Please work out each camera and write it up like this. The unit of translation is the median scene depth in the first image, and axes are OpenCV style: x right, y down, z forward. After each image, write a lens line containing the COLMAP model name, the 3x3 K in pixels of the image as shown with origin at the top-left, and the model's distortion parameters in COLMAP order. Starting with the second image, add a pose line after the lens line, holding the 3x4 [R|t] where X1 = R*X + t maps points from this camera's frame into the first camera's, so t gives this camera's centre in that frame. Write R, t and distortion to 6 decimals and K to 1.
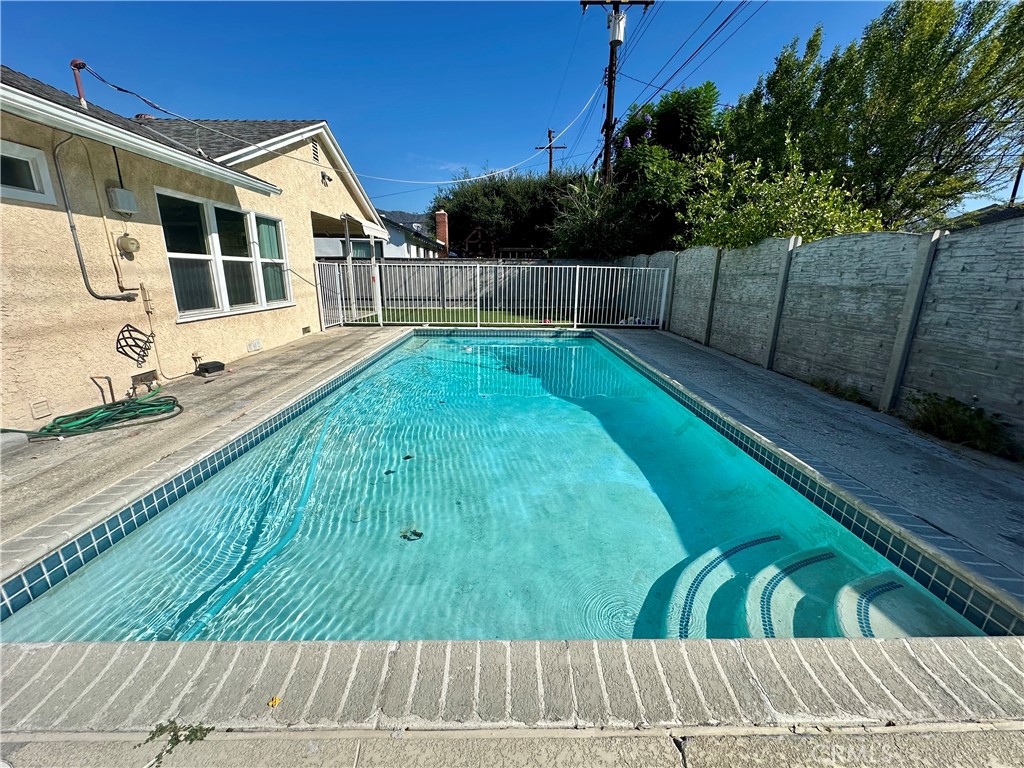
lens RADIAL K [[407.7, 0, 511.2], [0, 407.7, 384.1], [0, 0, 1]] dist [0.000718, 0.000117]
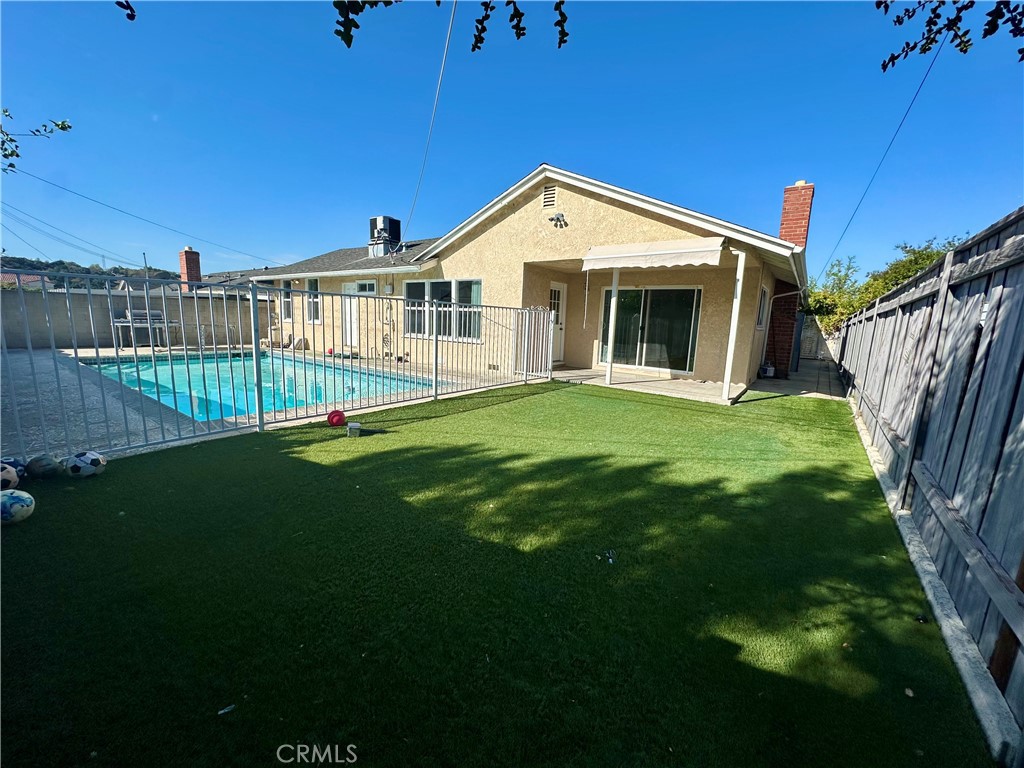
lens RADIAL K [[407.7, 0, 506.6], [0, 407.7, 386.5], [0, 0, 1]] dist [0.000718, 0.000117]
pose [[-0.628203, 0.087595, -0.773103, 0.546946], [-0.253661, 0.916294, 0.309937, -0.652164], [0.735539, 0.390810, -0.553399, 2.439932]]
